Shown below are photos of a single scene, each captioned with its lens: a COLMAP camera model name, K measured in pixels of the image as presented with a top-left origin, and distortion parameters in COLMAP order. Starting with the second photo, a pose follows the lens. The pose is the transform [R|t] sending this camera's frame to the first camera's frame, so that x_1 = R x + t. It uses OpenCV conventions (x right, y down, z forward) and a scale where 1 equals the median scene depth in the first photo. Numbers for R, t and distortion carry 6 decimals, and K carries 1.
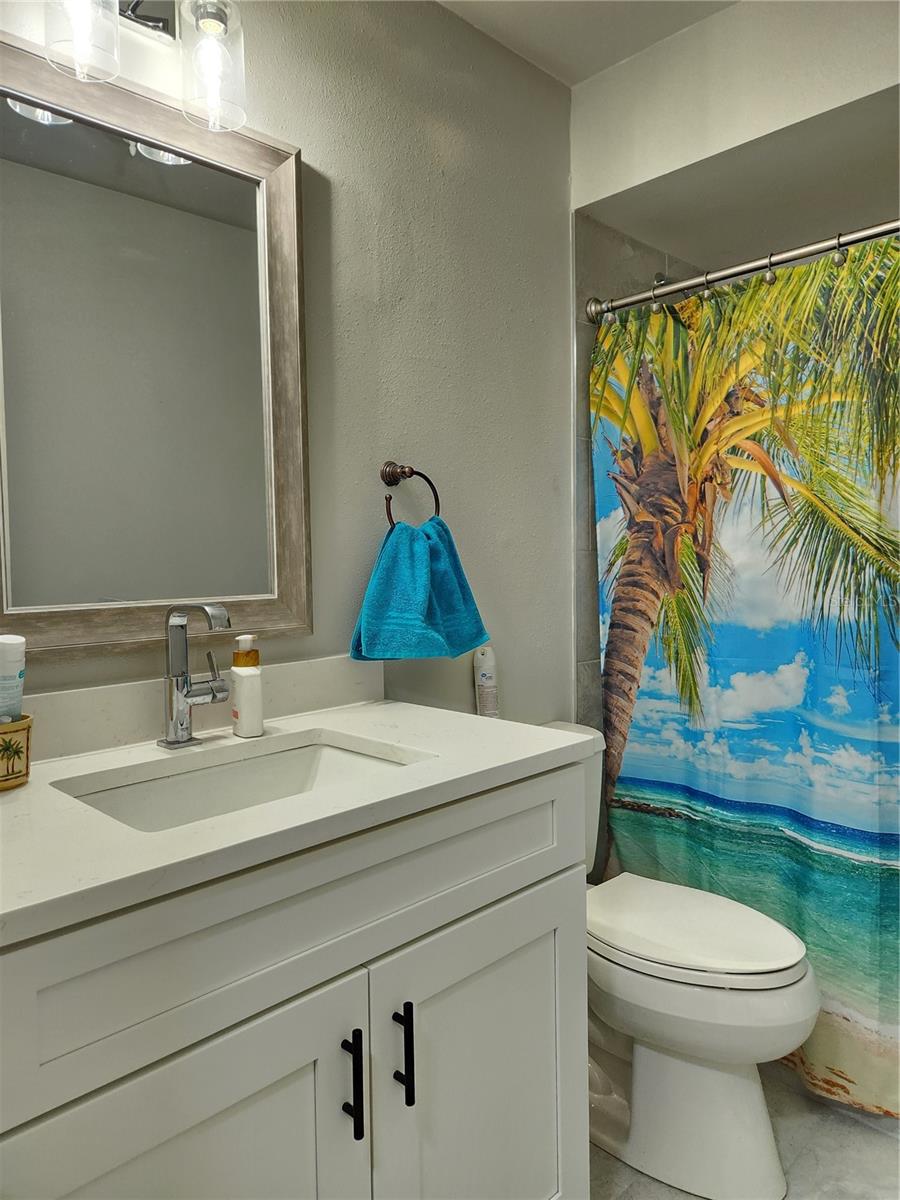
lens RADIAL K [[805.2, 0, 450.8], [0, 805.2, 596.8], [0, 0, 1]] dist [0.036165, -0.017866]
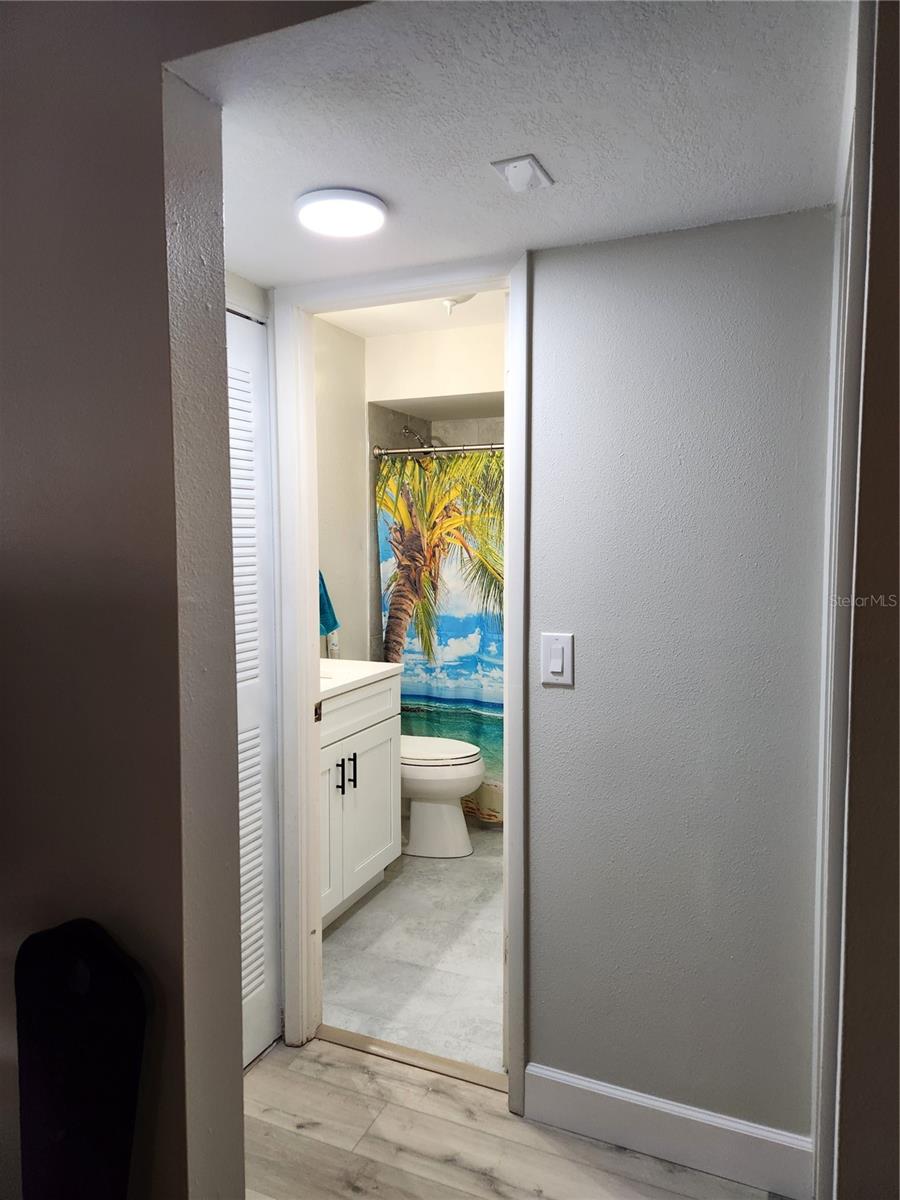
lens RADIAL K [[805.2, 0, 452.2], [0, 805.2, 605.1], [0, 0, 1]] dist [0.036165, -0.017866]
pose [[0.929676, -0.020454, 0.367810, -0.386320], [0.006948, 0.999253, 0.038006, -0.068370], [-0.368313, -0.032778, 0.929124, -0.890574]]
